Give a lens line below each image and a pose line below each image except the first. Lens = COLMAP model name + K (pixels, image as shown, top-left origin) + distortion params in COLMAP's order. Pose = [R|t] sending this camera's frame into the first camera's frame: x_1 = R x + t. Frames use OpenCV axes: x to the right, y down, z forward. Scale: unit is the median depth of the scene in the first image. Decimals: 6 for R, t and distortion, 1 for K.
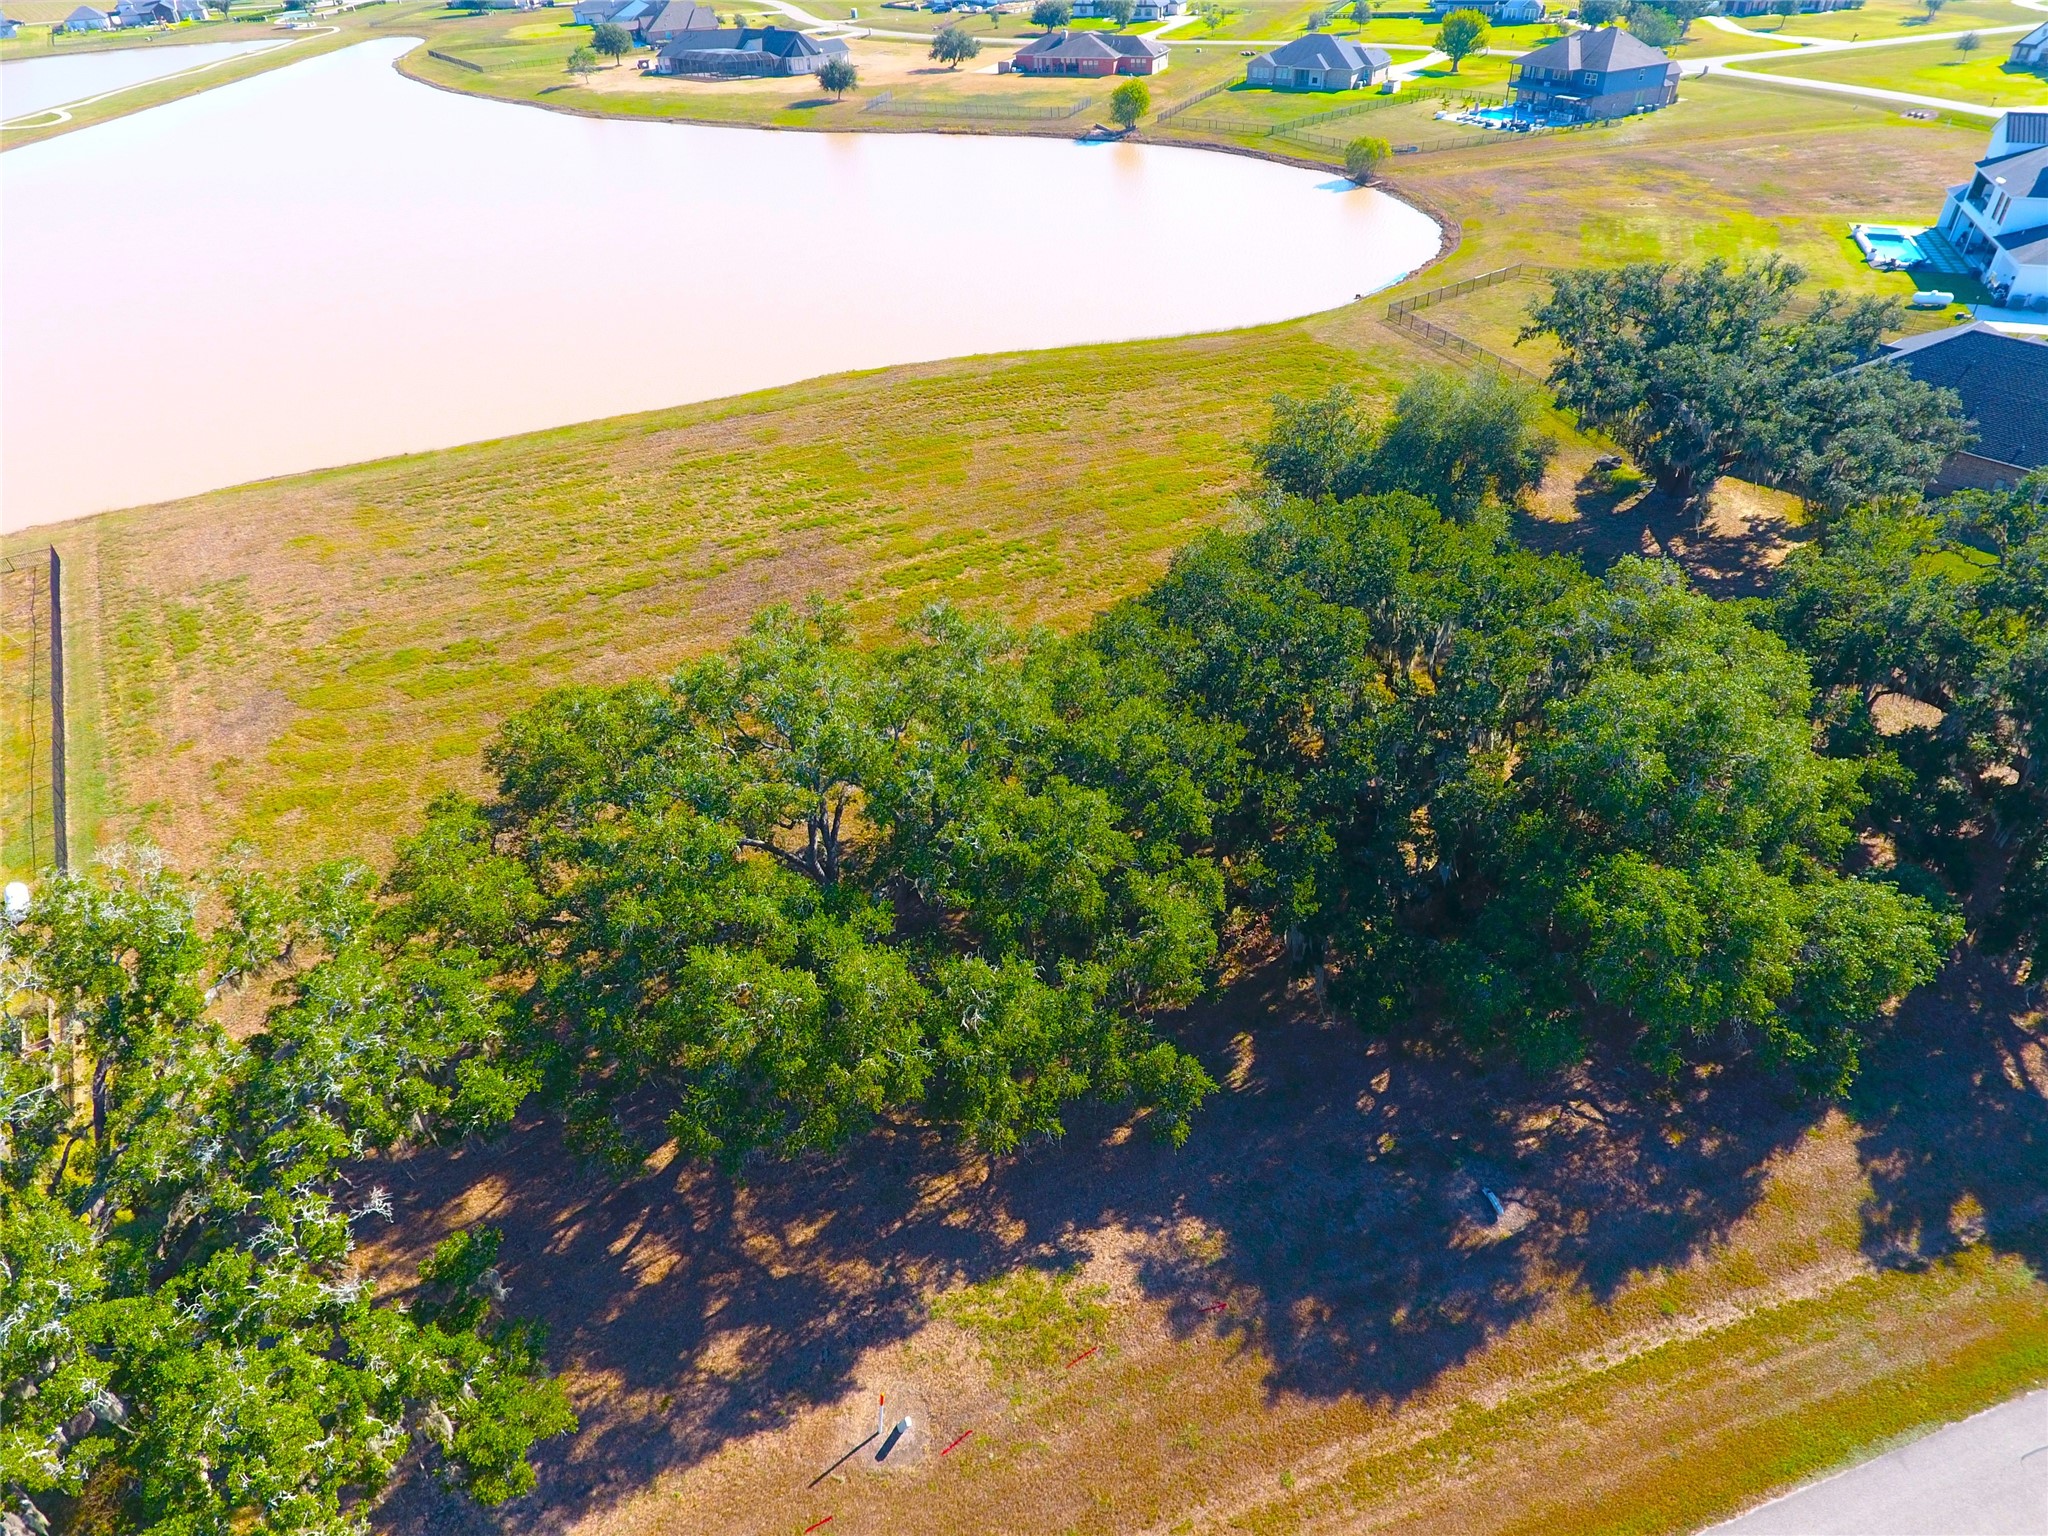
lens RADIAL K [[1197.0, 0, 1035.9], [0, 1197.0, 760.5], [0, 0, 1]] dist [-0.007304, 0.000692]
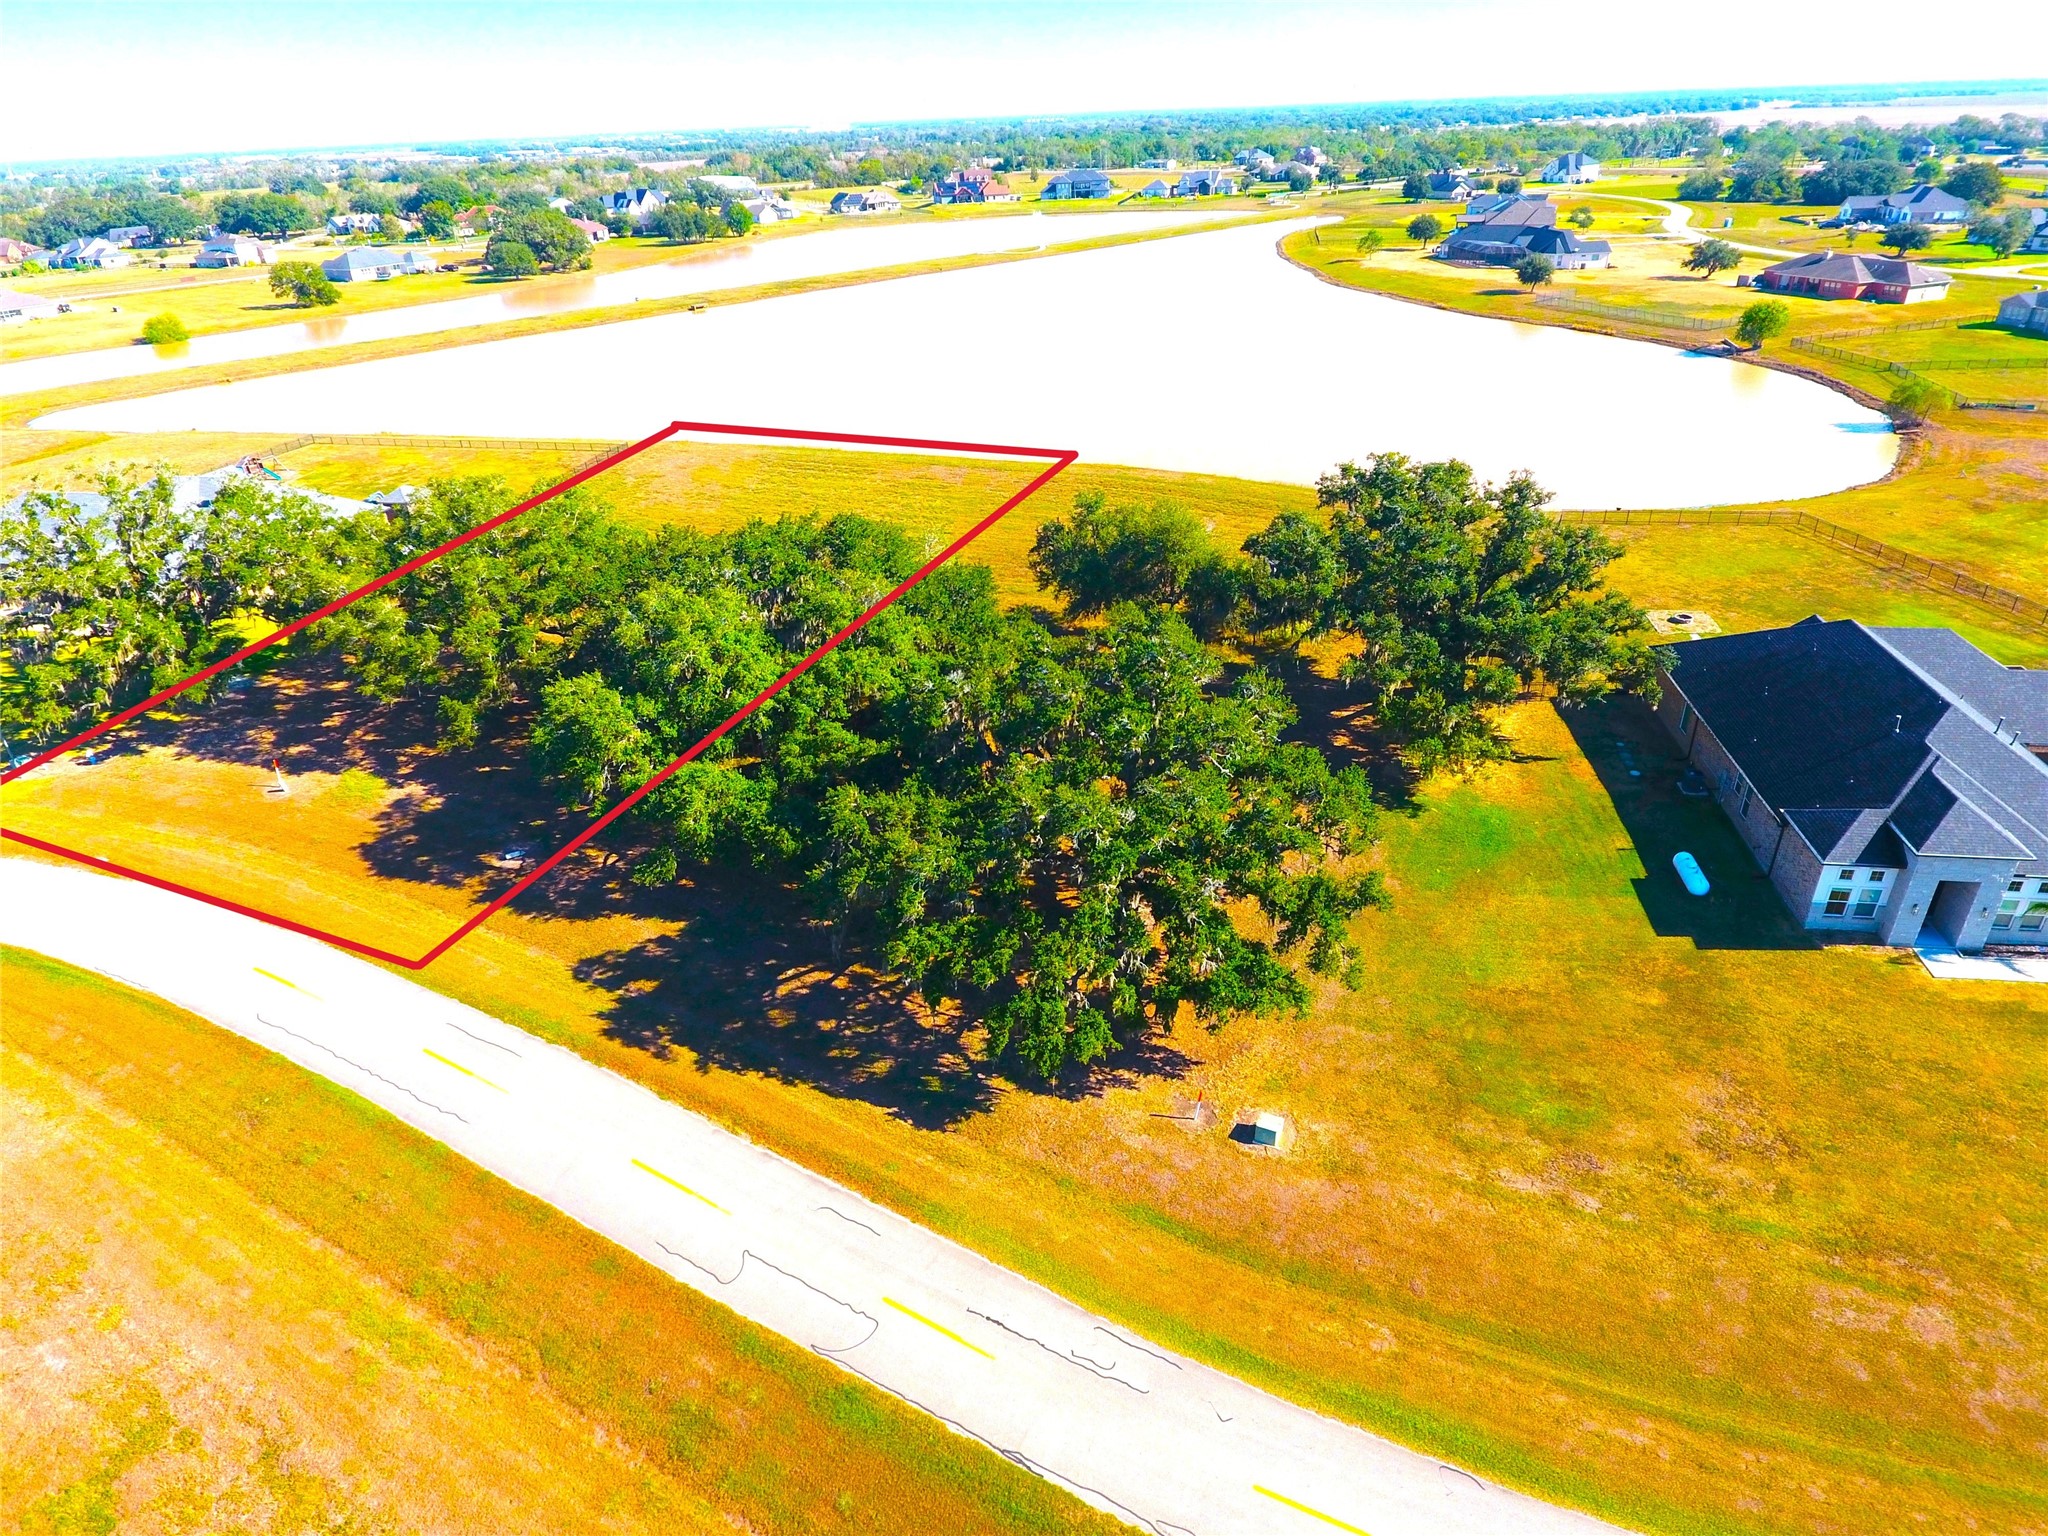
lens RADIAL K [[1197.0, 0, 1035.9], [0, 1197.0, 760.5], [0, 0, 1]] dist [-0.007304, 0.000692]
pose [[0.698275, 0.345358, -0.627009, 0.410401], [-0.420622, 0.906707, 0.030986, -0.024401], [0.579215, 0.242097, 0.778395, 0.016474]]
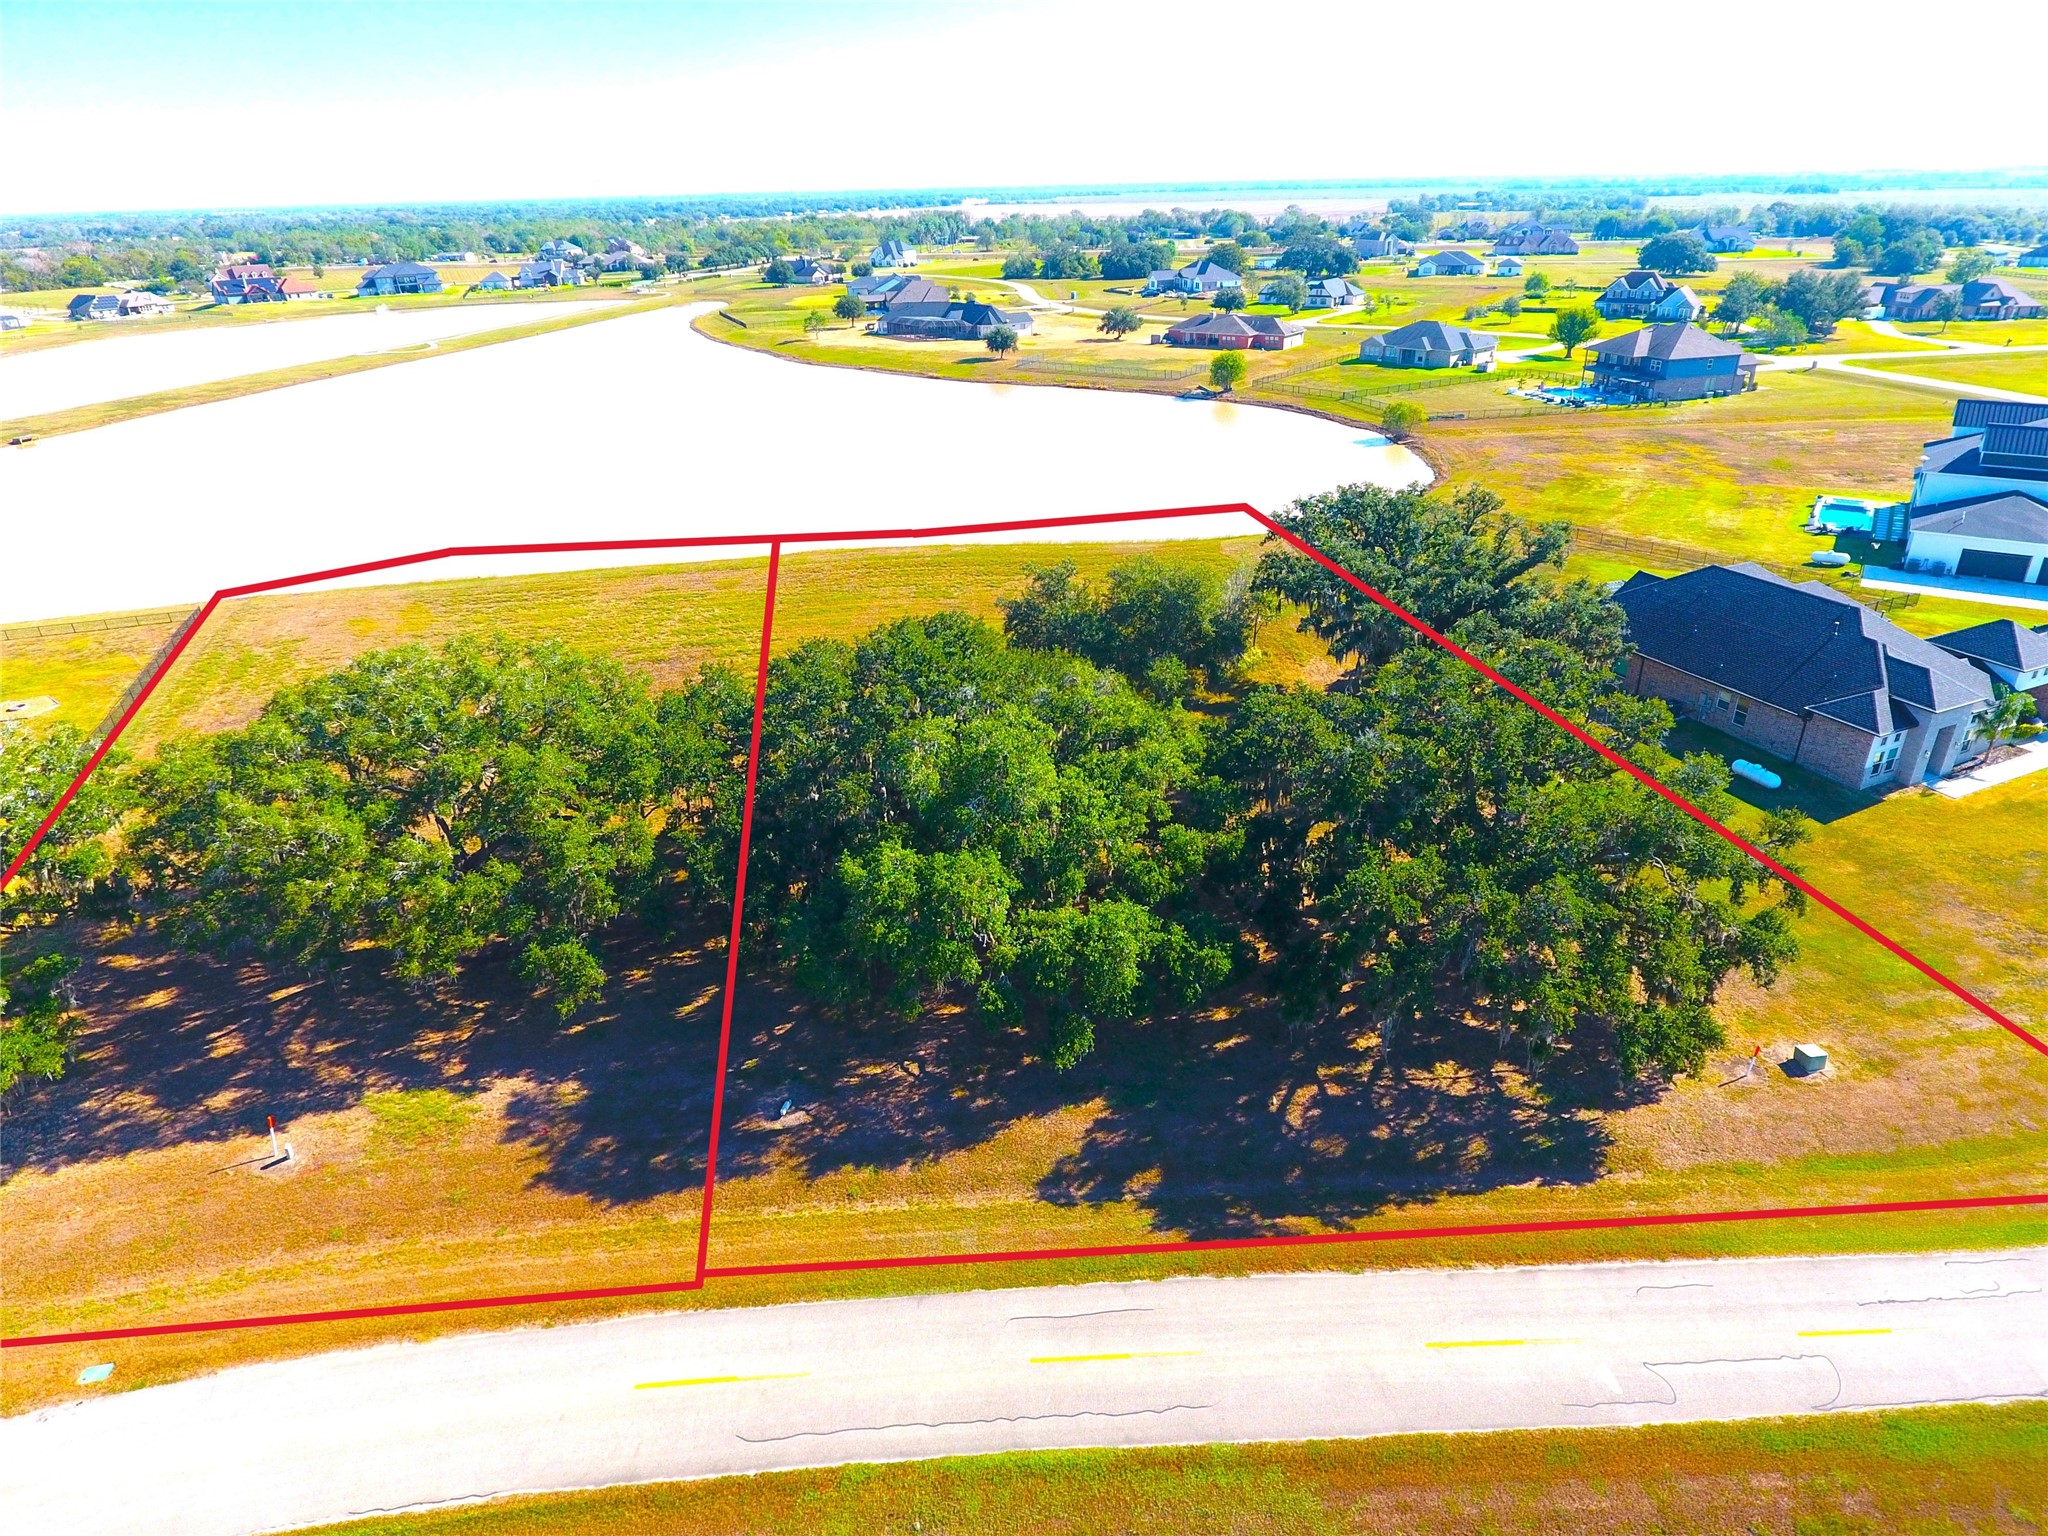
lens RADIAL K [[1197.0, 0, 1035.9], [0, 1197.0, 760.5], [0, 0, 1]] dist [-0.007304, 0.000692]
pose [[0.972365, 0.108813, -0.206559, 0.186265], [-0.146445, 0.973319, -0.176648, 0.041933], [0.181826, 0.202016, 0.962356, -0.056012]]
